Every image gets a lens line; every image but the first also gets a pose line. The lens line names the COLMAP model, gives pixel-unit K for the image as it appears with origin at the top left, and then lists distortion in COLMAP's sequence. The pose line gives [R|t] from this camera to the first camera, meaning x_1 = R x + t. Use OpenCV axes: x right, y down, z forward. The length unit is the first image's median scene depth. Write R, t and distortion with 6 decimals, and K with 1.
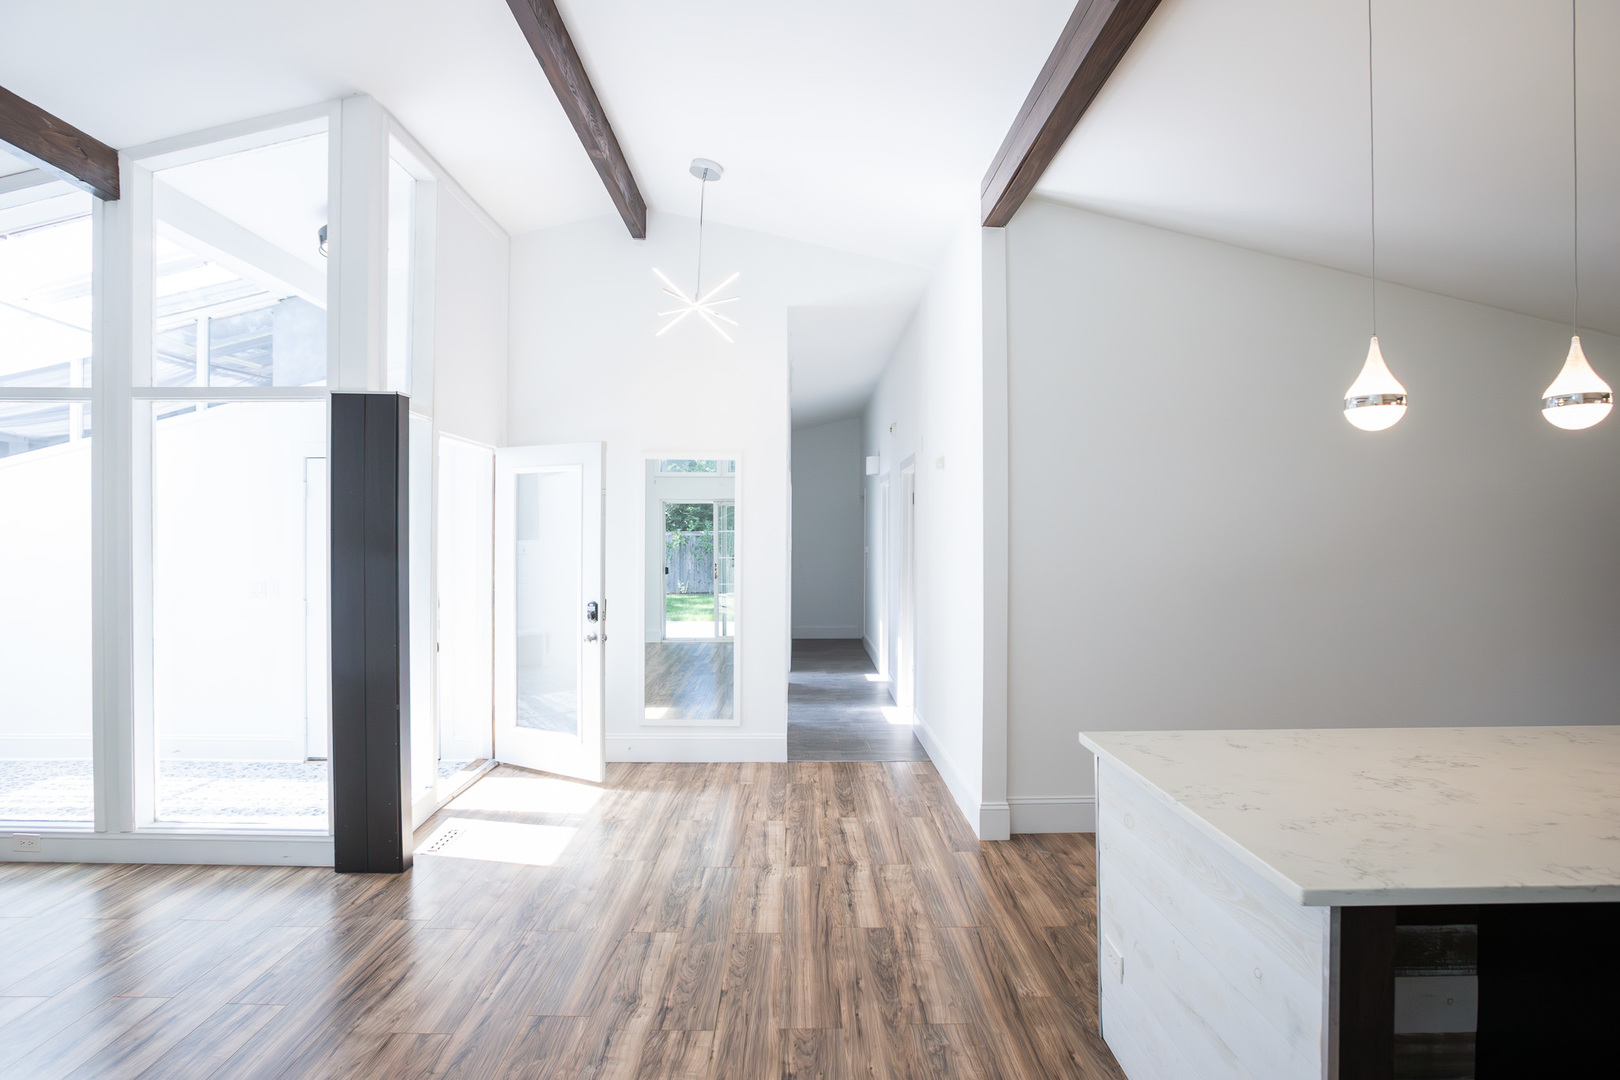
lens RADIAL K [[846.1, 0, 798.2], [0, 846.1, 541.3], [0, 0, 1]] dist [-0.066698, 0.037903]
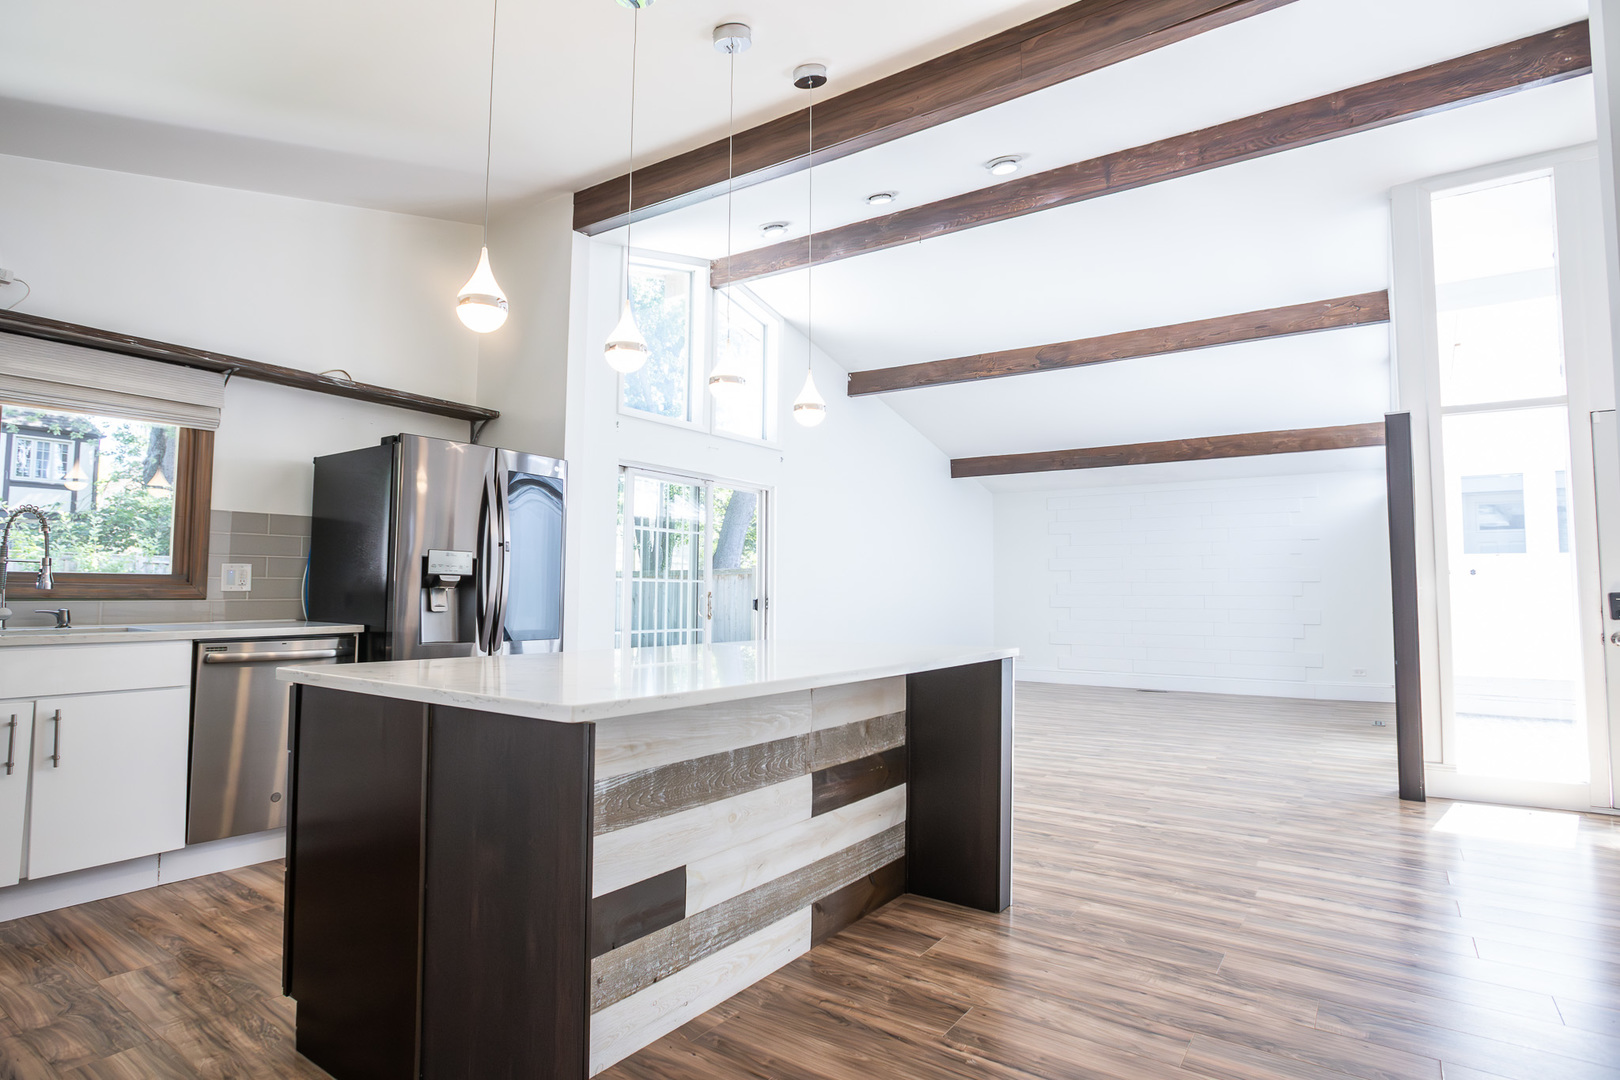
lens RADIAL K [[846.1, 0, 798.2], [0, 846.1, 541.3], [0, 0, 1]] dist [-0.066698, 0.037903]
pose [[-0.580501, -0.055761, -0.812348, 1.254131], [-0.010244, 0.998074, -0.061190, 0.121965], [0.814195, -0.027199, -0.579954, 1.181582]]
